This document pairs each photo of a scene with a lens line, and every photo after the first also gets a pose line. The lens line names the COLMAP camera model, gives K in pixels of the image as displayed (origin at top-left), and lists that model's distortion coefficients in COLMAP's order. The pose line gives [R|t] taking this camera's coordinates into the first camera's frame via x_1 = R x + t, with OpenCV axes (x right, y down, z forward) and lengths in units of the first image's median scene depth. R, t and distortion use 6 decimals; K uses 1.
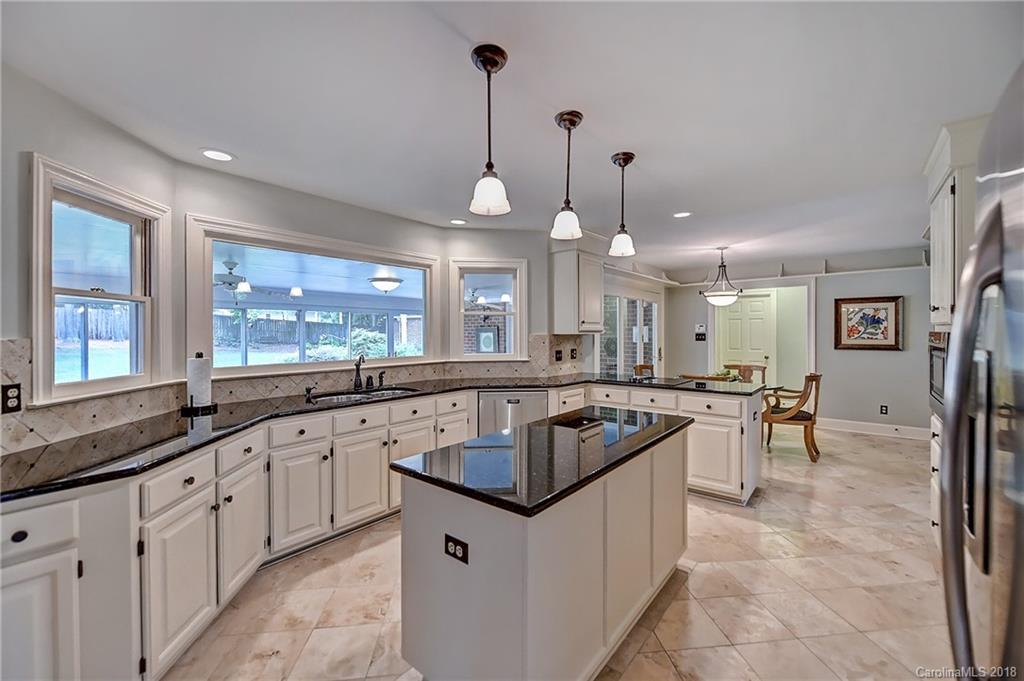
lens RADIAL K [[423.5, 0, 515.9], [0, 423.5, 337.8], [0, 0, 1]] dist [0.006239, -0.000025]
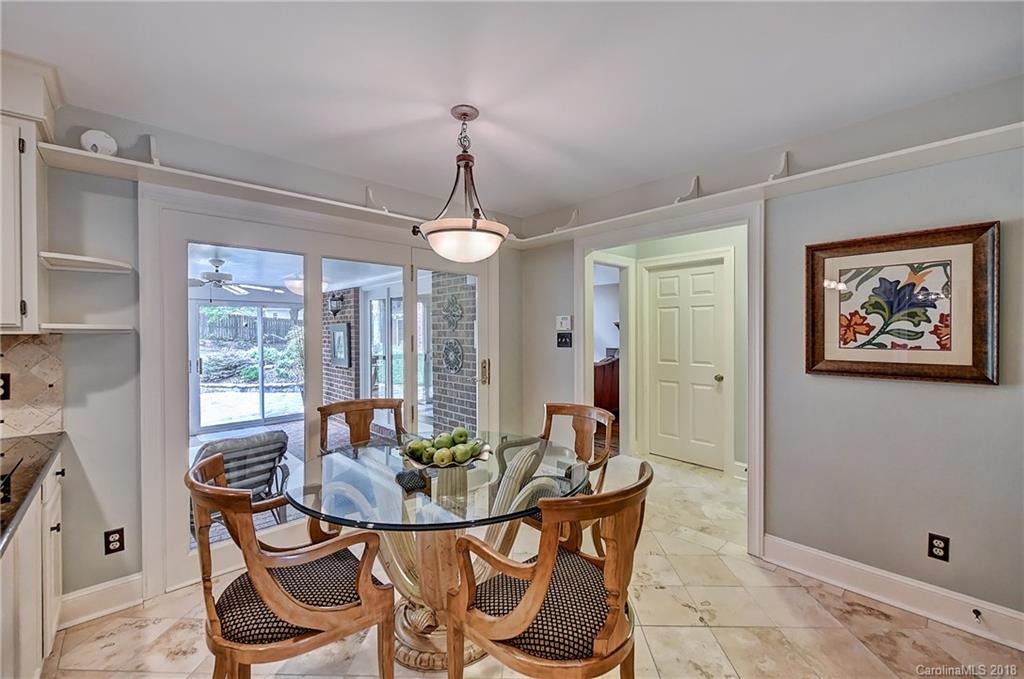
lens RADIAL K [[412.6, 0, 524.3], [0, 412.6, 338.1], [0, 0, 1]] dist [-0.002127, -0.000188]
pose [[0.989946, 0.004644, -0.141370, 0.567435], [-0.004780, 0.999988, -0.000622, -0.004353], [0.141365, 0.001291, 0.989957, 0.607401]]
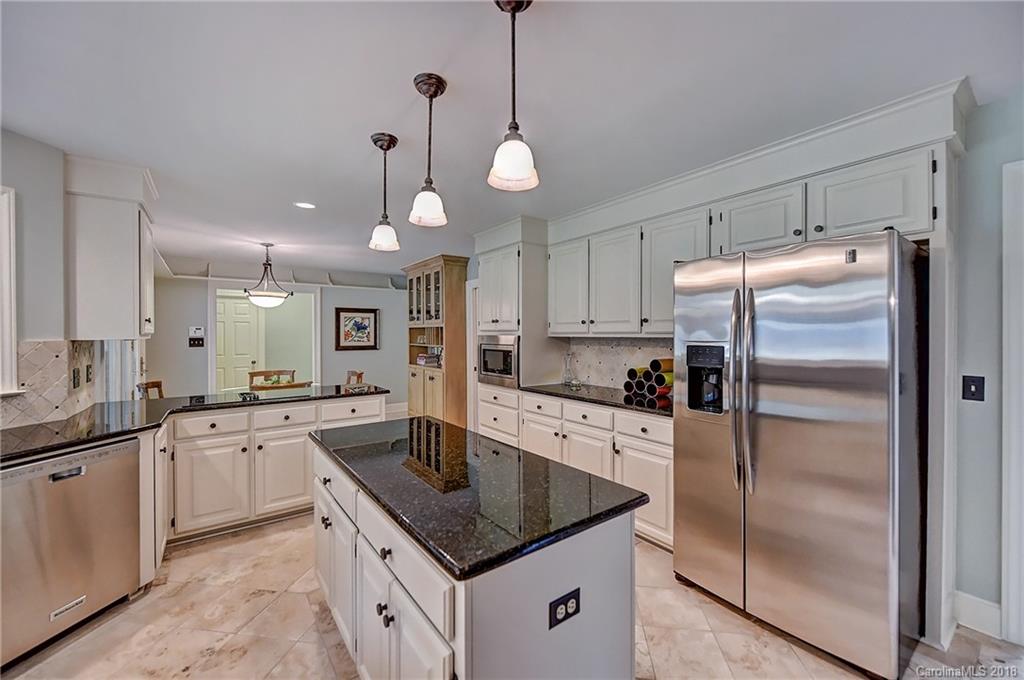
lens RADIAL K [[408.7, 0, 529.8], [0, 408.7, 337.4], [0, 0, 1]] dist [-0.000778, -0.000131]
pose [[0.222336, -0.005140, 0.974957, -0.240319], [0.016496, 0.999863, 0.001510, -0.002325], [-0.974831, 0.015747, 0.222390, 0.238307]]
